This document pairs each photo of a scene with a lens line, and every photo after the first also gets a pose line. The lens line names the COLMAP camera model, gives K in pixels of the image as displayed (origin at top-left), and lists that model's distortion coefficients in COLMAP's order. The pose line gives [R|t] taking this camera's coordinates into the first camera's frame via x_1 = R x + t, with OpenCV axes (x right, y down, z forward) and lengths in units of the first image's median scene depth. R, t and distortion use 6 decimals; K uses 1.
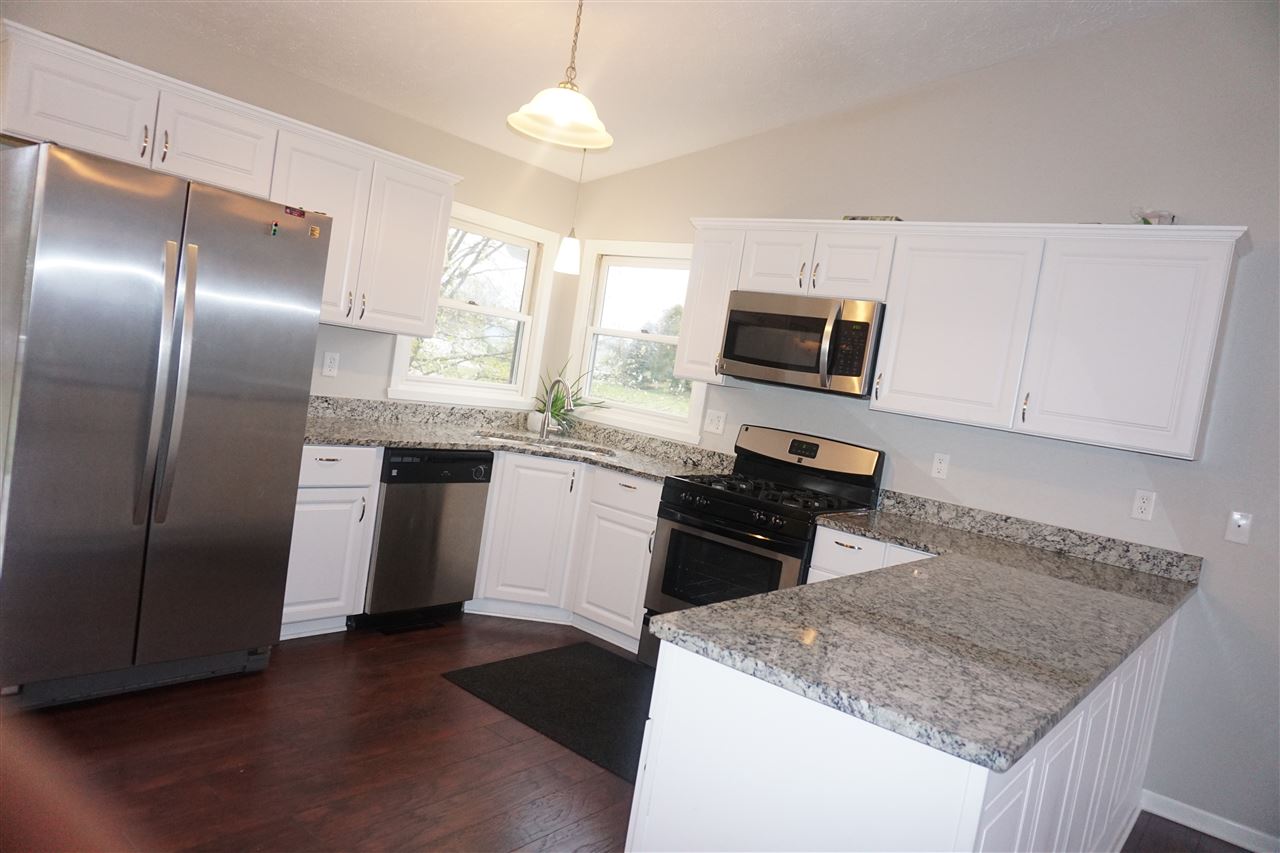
lens RADIAL K [[842.1, 0, 679.9], [0, 842.1, 418.0], [0, 0, 1]] dist [-0.026764, 0.018122]
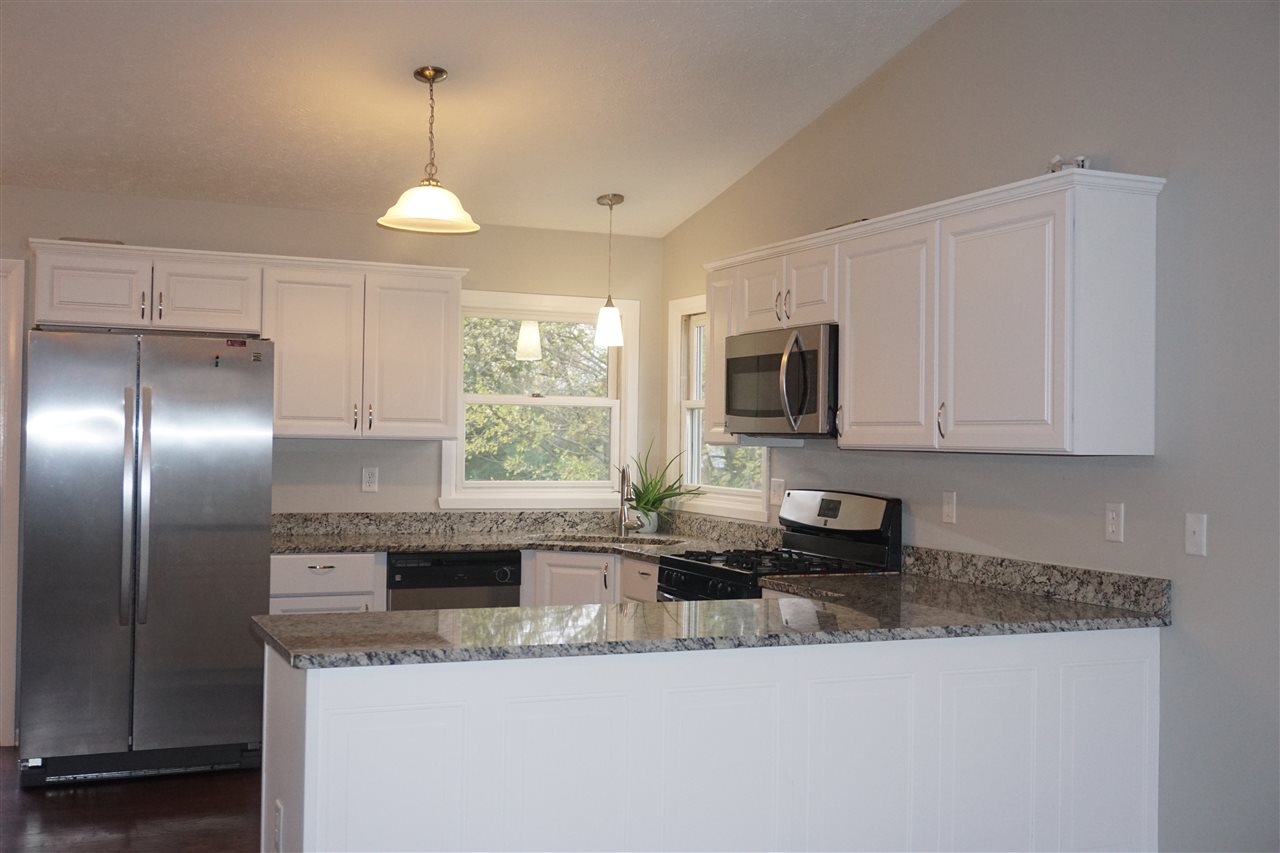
lens RADIAL K [[1235.6, 0, 638.8], [0, 1235.6, 425.7], [0, 0, 1]] dist [0.012703, 0.000000]
pose [[0.889170, -0.144698, -0.434096, 0.549560], [0.098738, 0.987008, -0.126752, 0.096815], [0.446797, 0.069842, 0.891905, -0.179210]]
